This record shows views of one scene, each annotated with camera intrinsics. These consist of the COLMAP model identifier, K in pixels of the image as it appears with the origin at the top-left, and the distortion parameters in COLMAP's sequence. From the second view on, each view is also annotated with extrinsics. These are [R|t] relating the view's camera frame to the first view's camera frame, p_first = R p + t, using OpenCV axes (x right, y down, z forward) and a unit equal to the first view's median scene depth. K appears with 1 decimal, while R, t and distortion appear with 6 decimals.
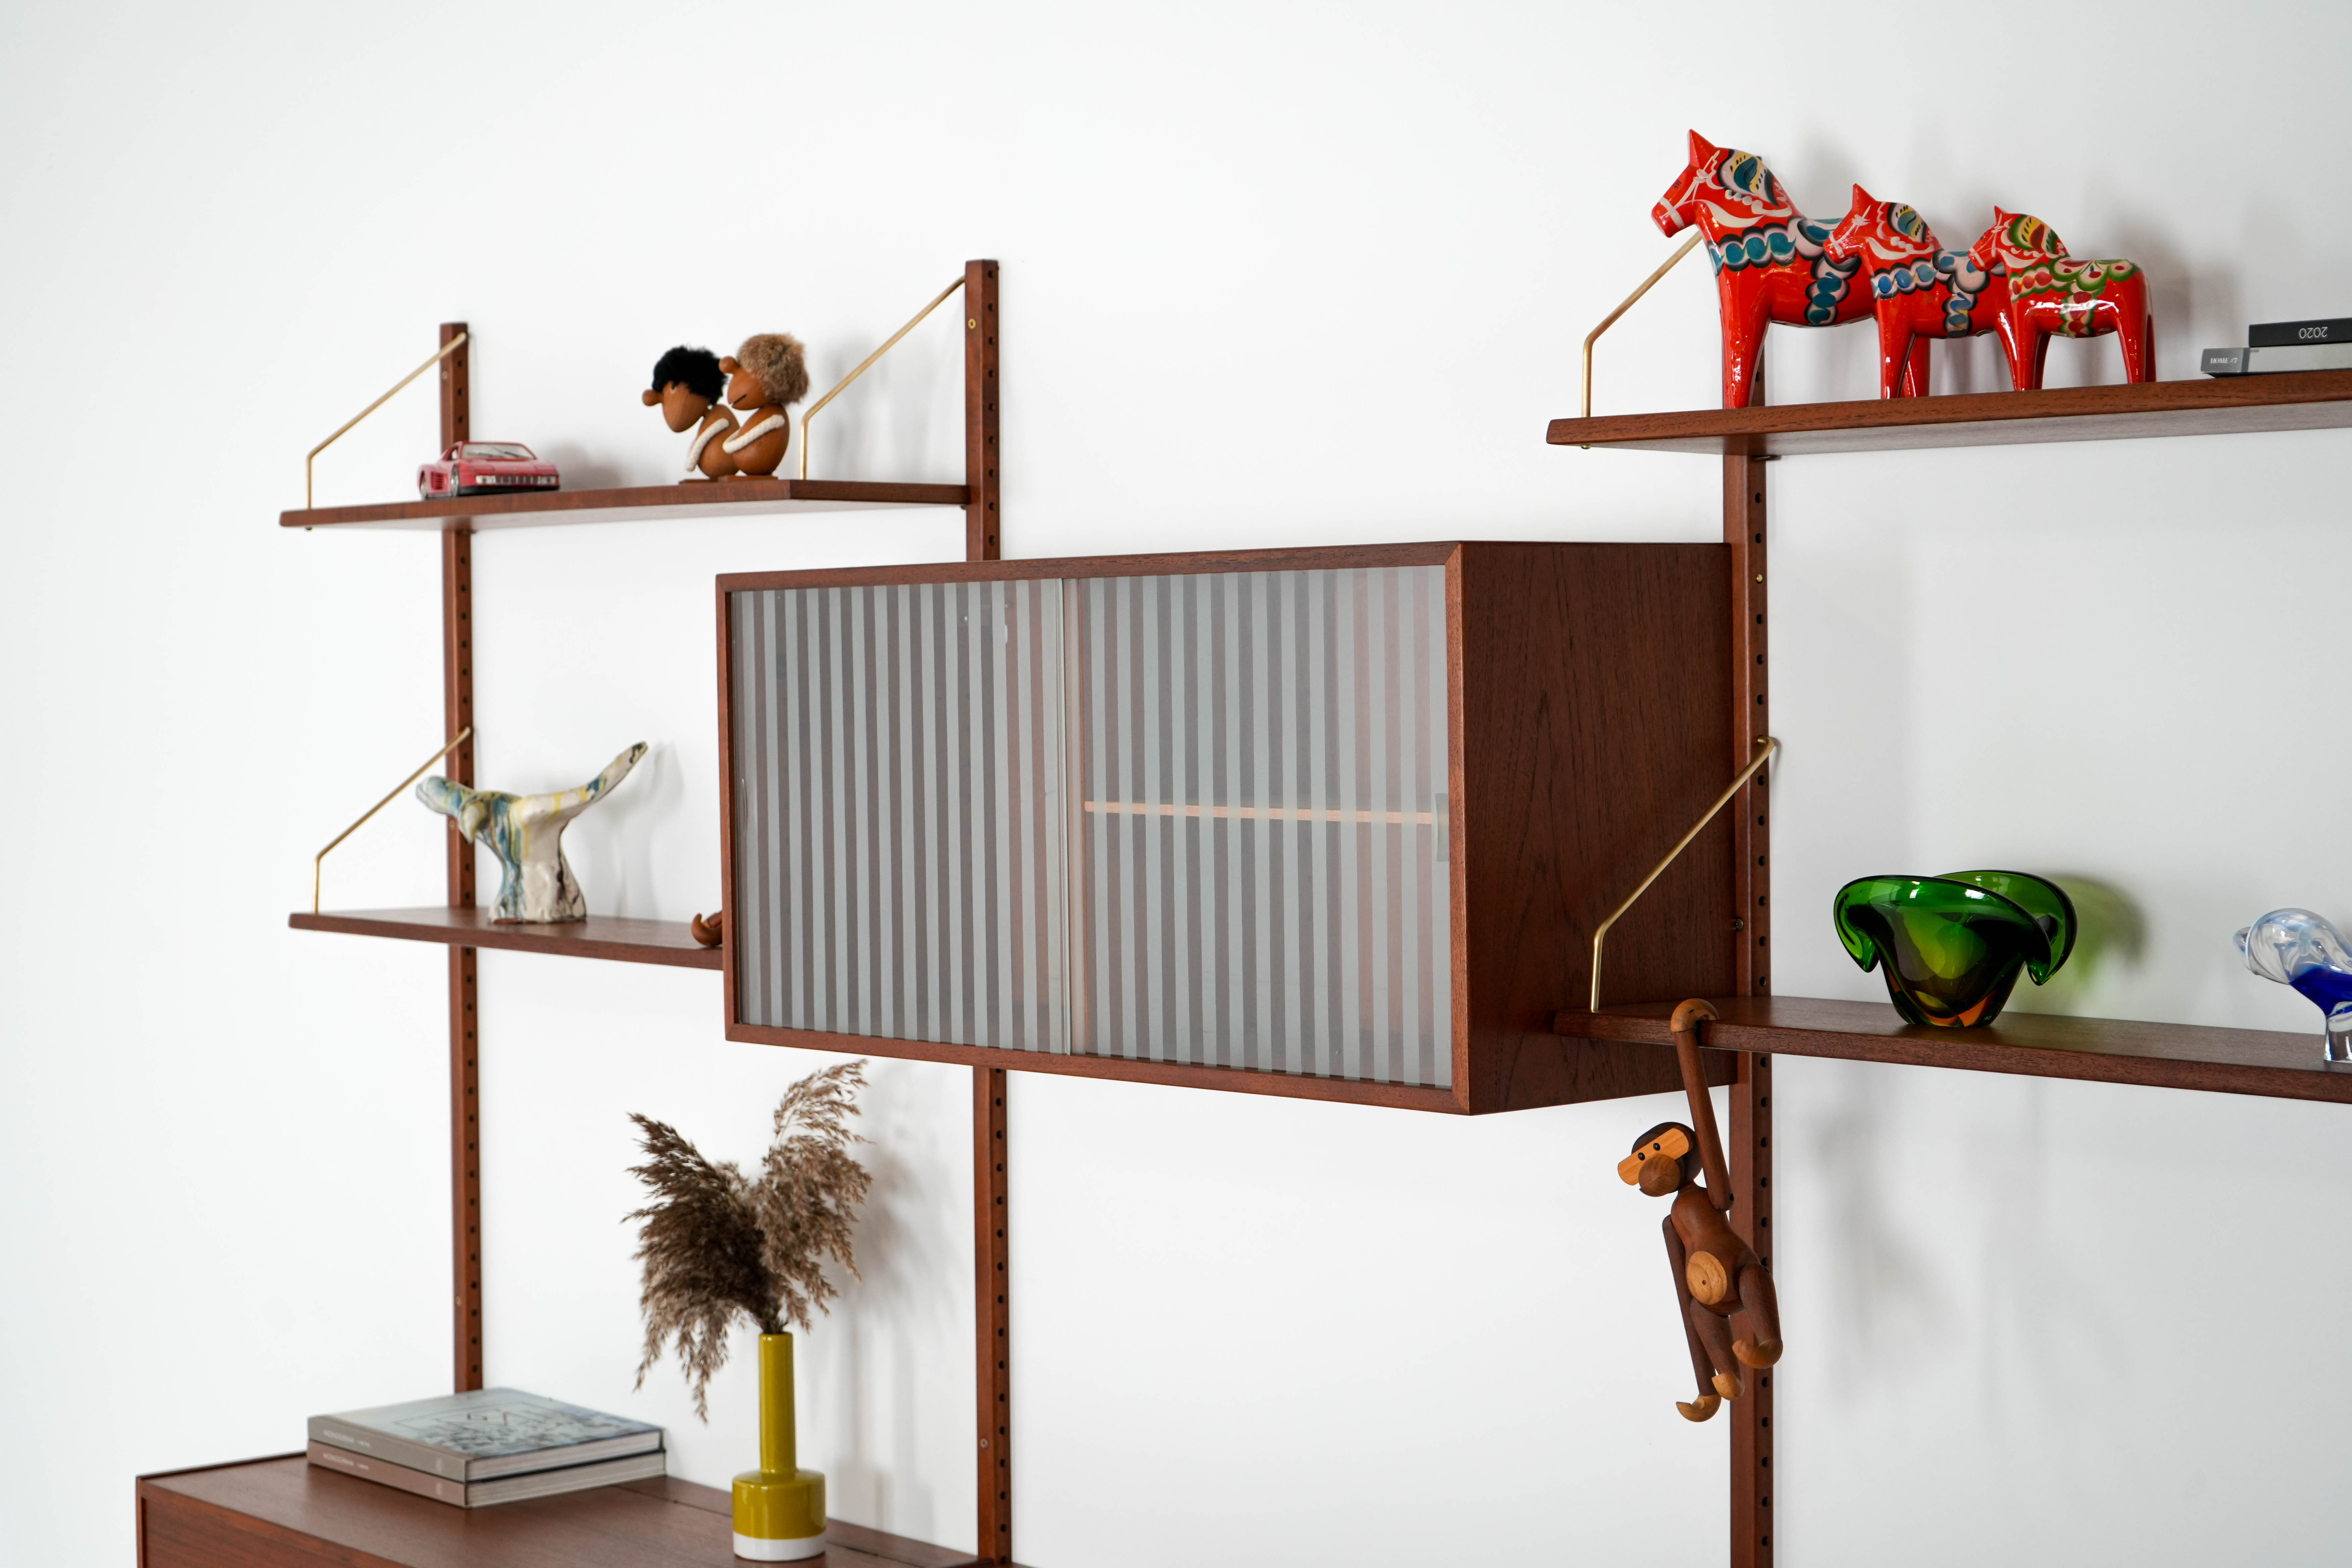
lens RADIAL K [[4194.9, 0, 1172.8], [0, 4194.9, 799.6], [0, 0, 1]] dist [-0.023019, 0.000000]
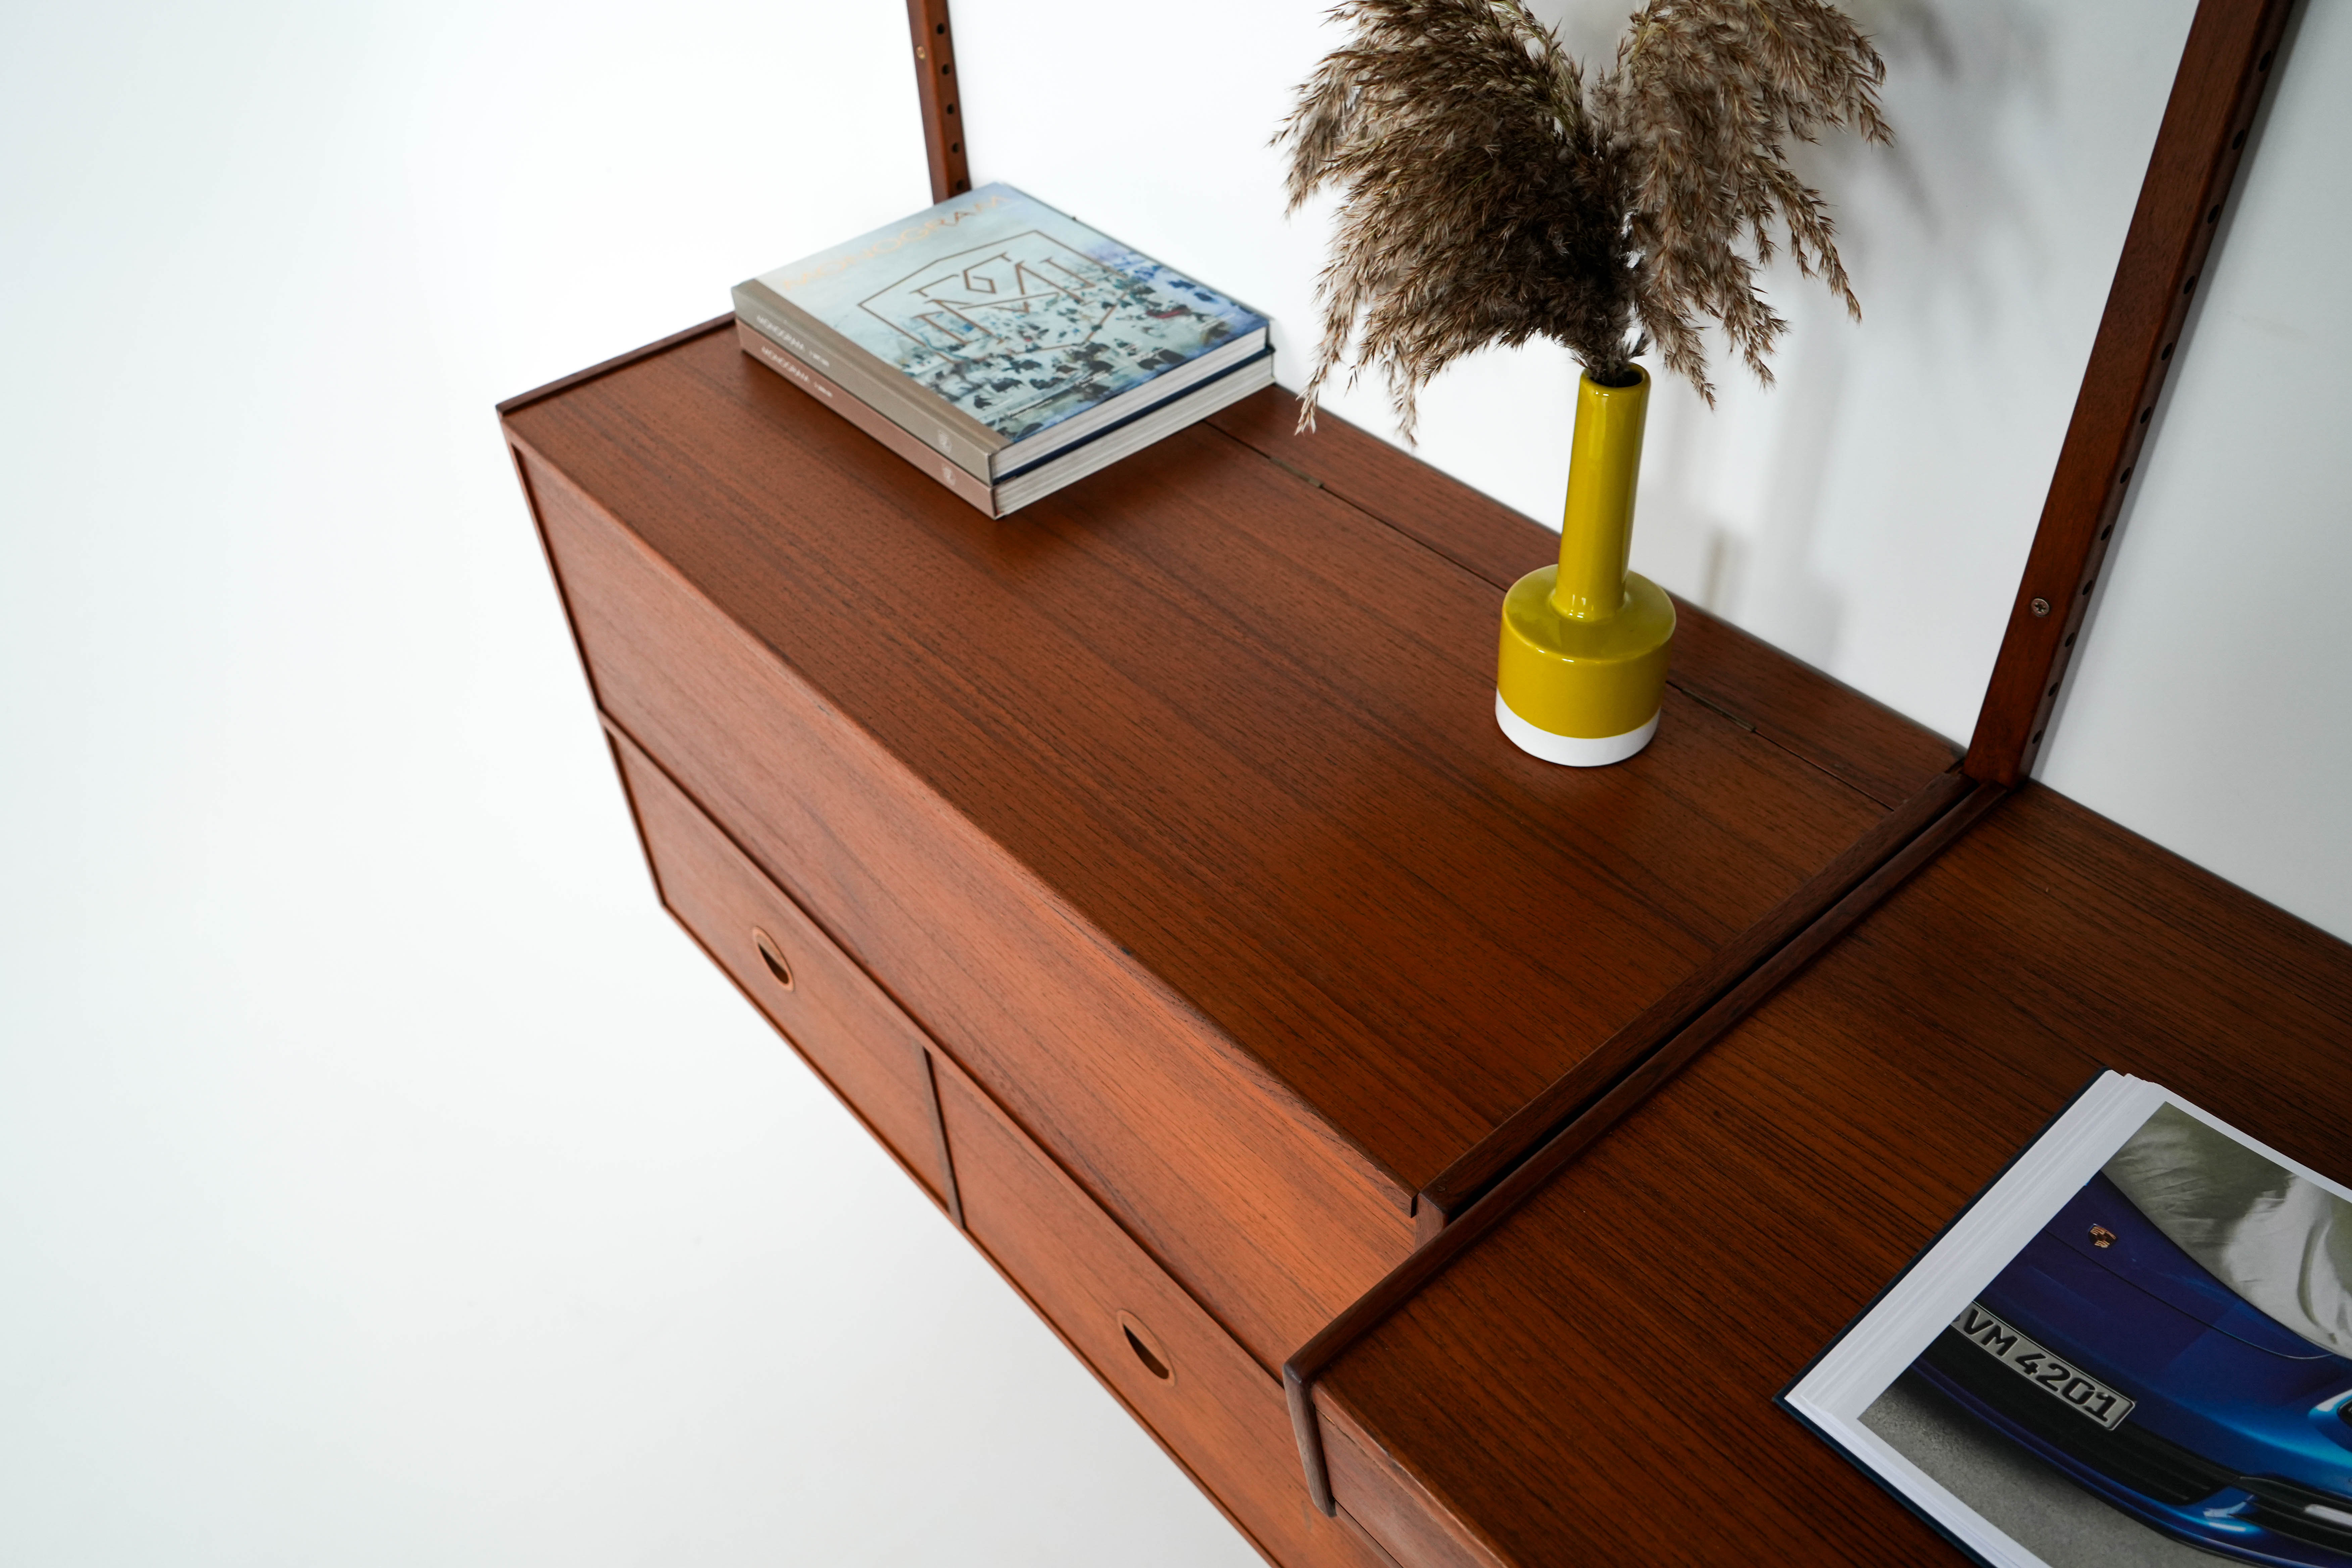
lens RADIAL K [[1905.2, 0, 1180.3], [0, 1905.2, 808.2], [0, 0, 1]] dist [-0.014791, 0.011171]
pose [[0.999241, -0.022125, -0.032064, -0.140868], [0.037470, 0.771025, 0.635702, 0.021585], [0.010657, -0.636421, 0.771268, 0.796267]]
